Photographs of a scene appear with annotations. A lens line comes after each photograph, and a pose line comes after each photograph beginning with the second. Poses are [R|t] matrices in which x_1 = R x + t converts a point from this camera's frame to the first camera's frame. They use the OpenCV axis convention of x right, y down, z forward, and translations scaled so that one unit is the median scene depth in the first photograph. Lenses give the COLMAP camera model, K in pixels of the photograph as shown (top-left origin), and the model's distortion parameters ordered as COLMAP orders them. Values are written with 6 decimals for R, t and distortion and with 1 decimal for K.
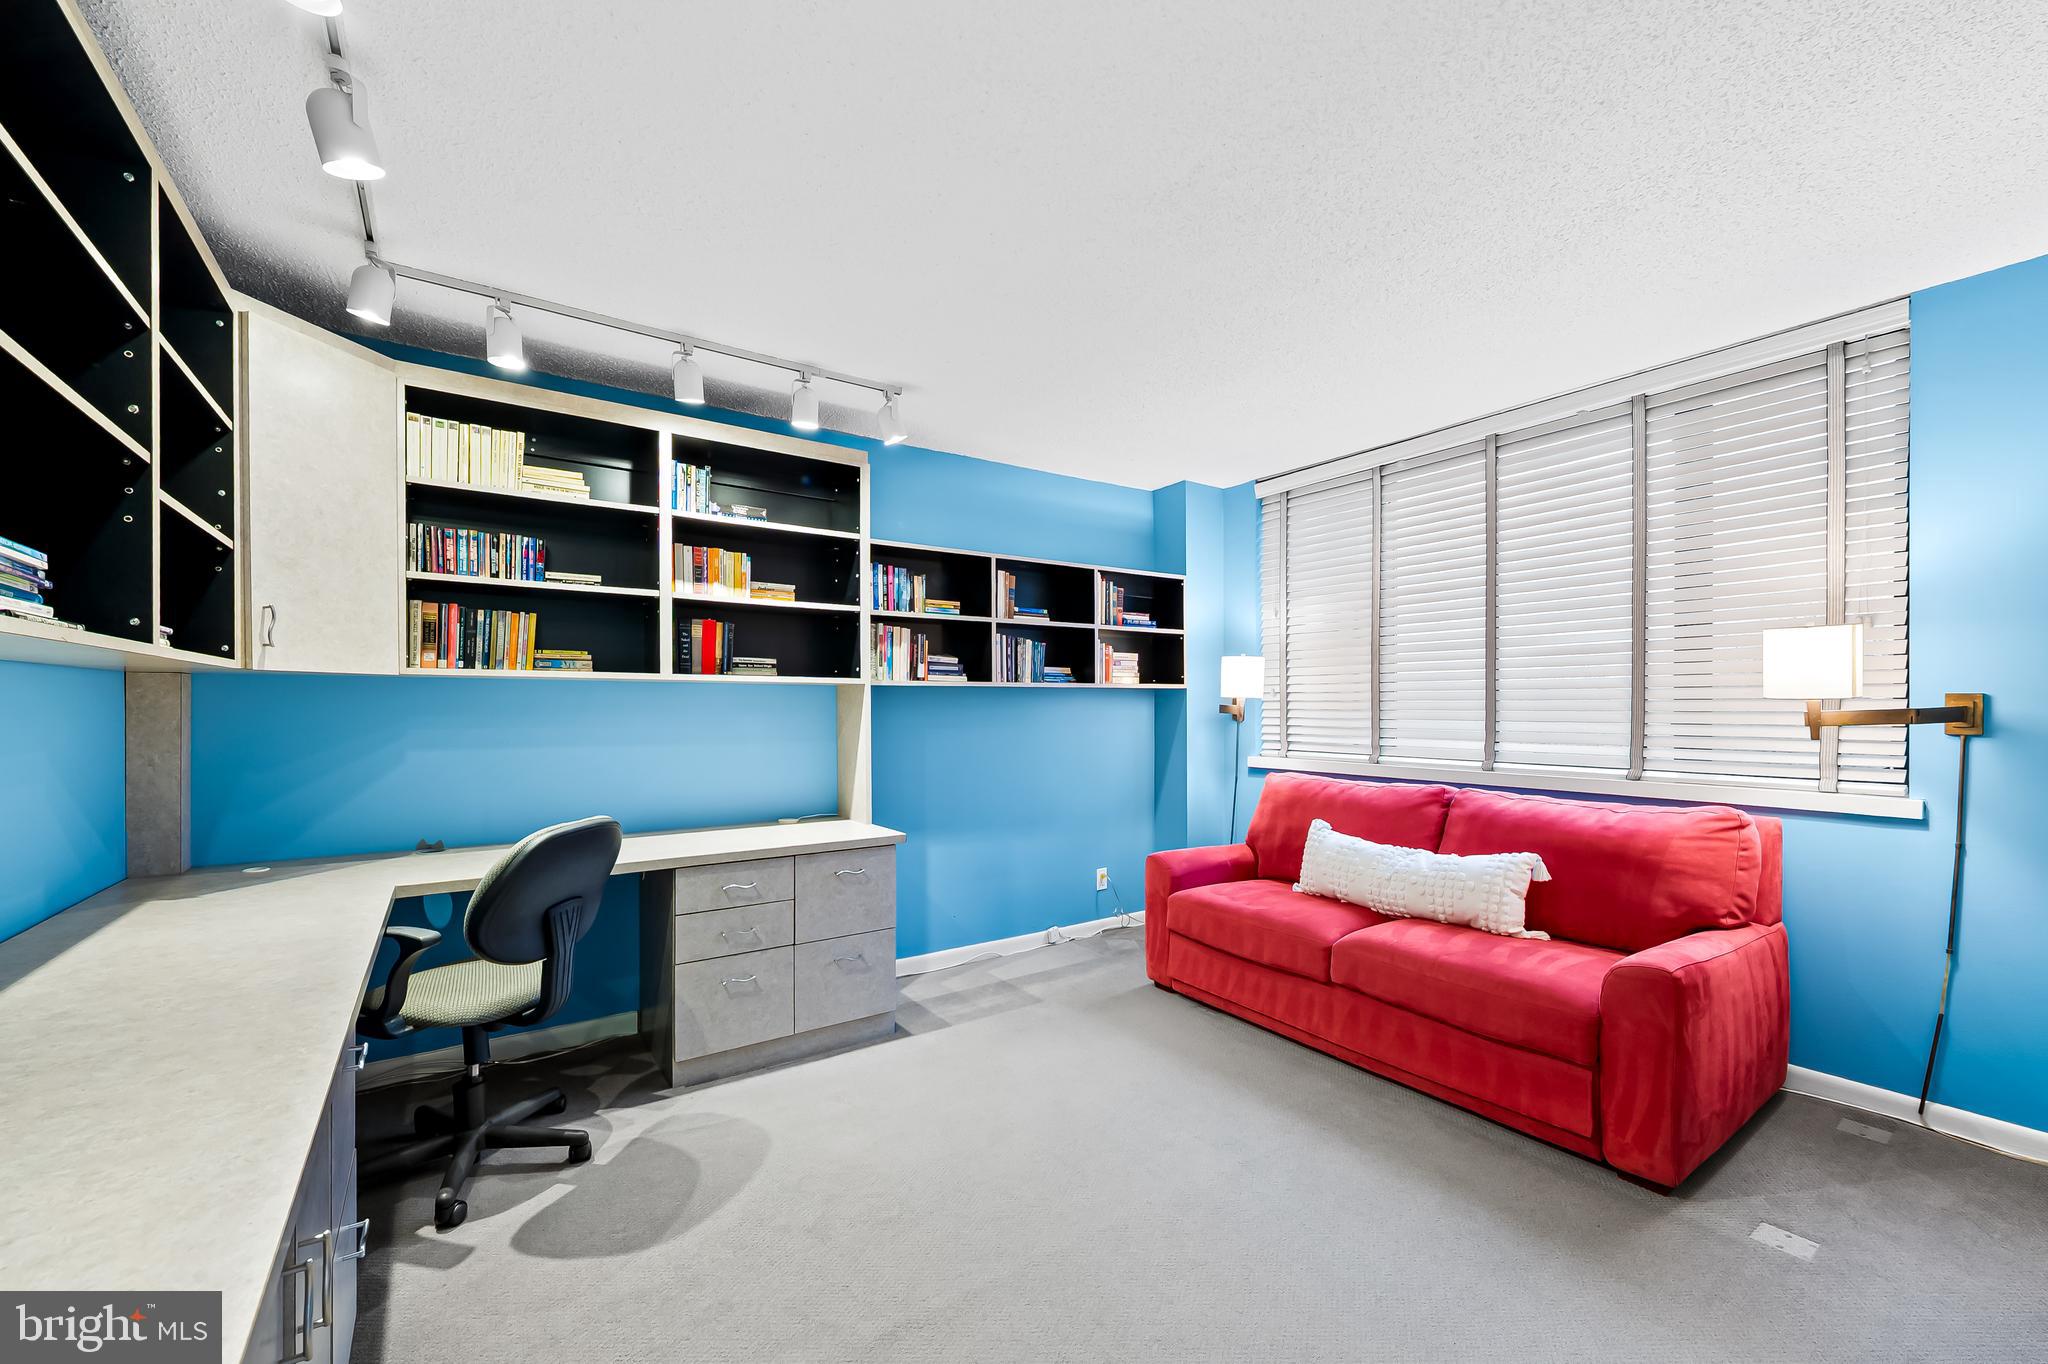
lens RADIAL K [[809.3, 0, 1035.1], [0, 809.3, 710.3], [0, 0, 1]] dist [0.002099, 0.000150]
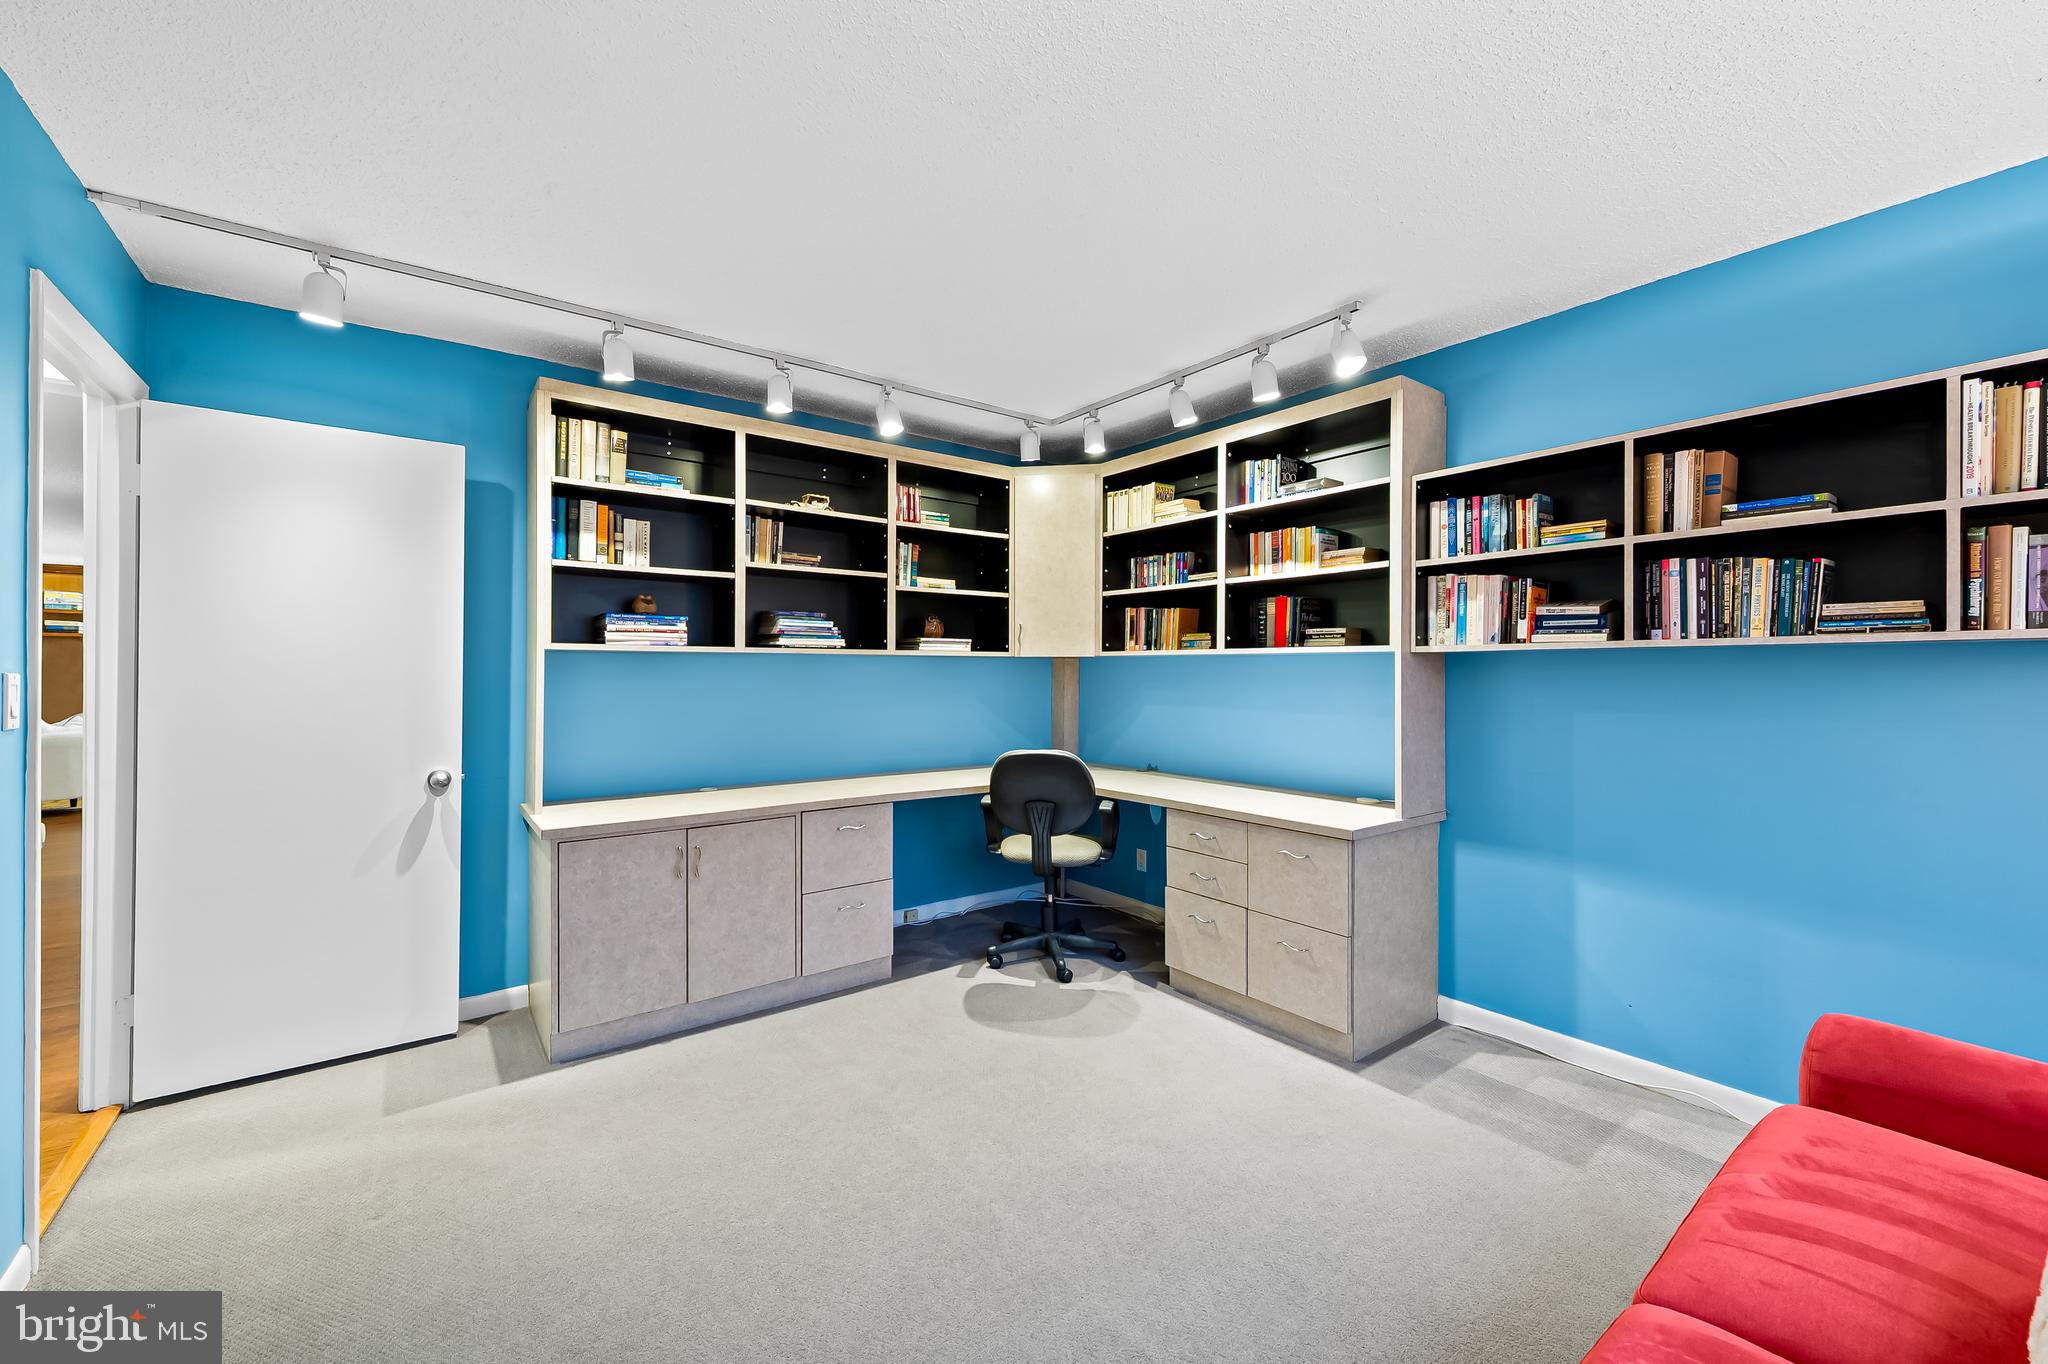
lens RADIAL K [[809.3, 0, 1026.2], [0, 809.3, 673.4], [0, 0, 1]] dist [0.002099, 0.000150]
pose [[0.043704, 0.000775, -0.999044, 0.639395], [-0.008226, 0.999966, 0.000416, -0.006914], [0.999011, 0.008200, 0.043709, 0.598036]]
